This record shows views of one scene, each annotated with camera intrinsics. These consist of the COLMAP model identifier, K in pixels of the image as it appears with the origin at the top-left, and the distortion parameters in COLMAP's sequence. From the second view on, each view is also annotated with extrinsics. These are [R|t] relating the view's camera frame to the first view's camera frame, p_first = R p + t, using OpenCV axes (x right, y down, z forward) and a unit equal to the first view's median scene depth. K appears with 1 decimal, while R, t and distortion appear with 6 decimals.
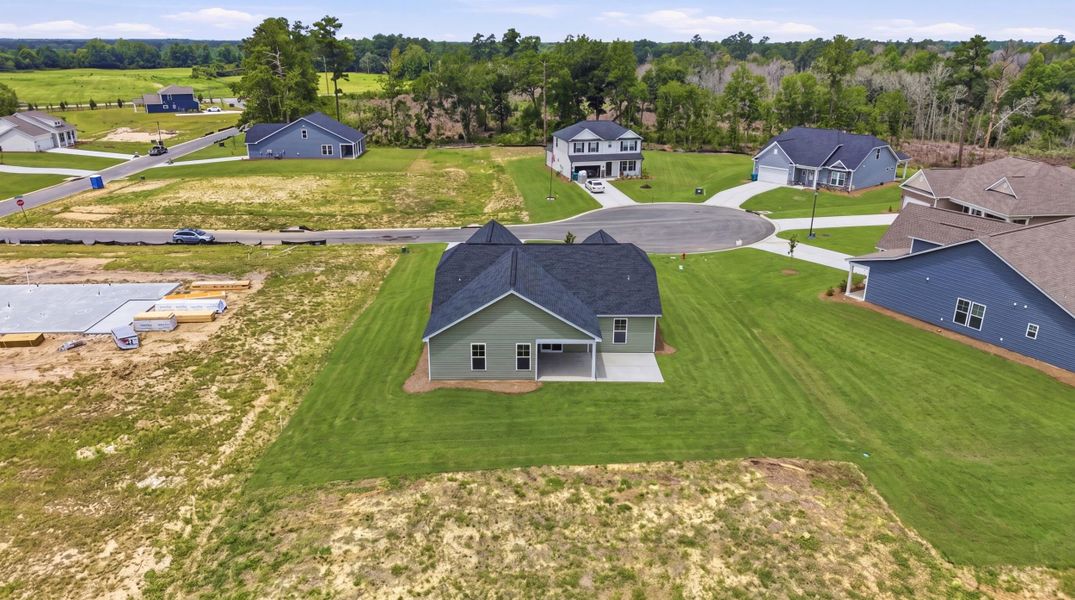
lens RADIAL K [[732.7, 0, 537.5], [0, 732.7, 300.0], [0, 0, 1]] dist [0.020435, -0.004055]
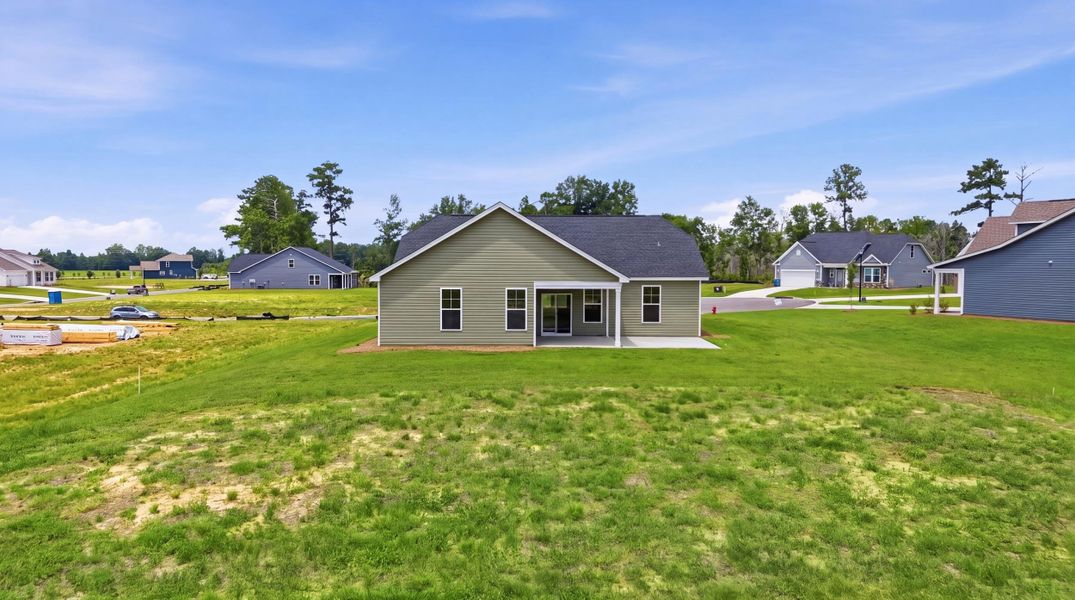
lens RADIAL K [[732.7, 0, 537.5], [0, 732.7, 300.0], [0, 0, 1]] dist [0.020435, -0.004055]
pose [[0.999999, -0.000661, -0.001169, 0.001086], [0.000309, 0.960466, -0.278399, 0.165443], [0.001307, 0.278398, 0.960465, 0.210749]]
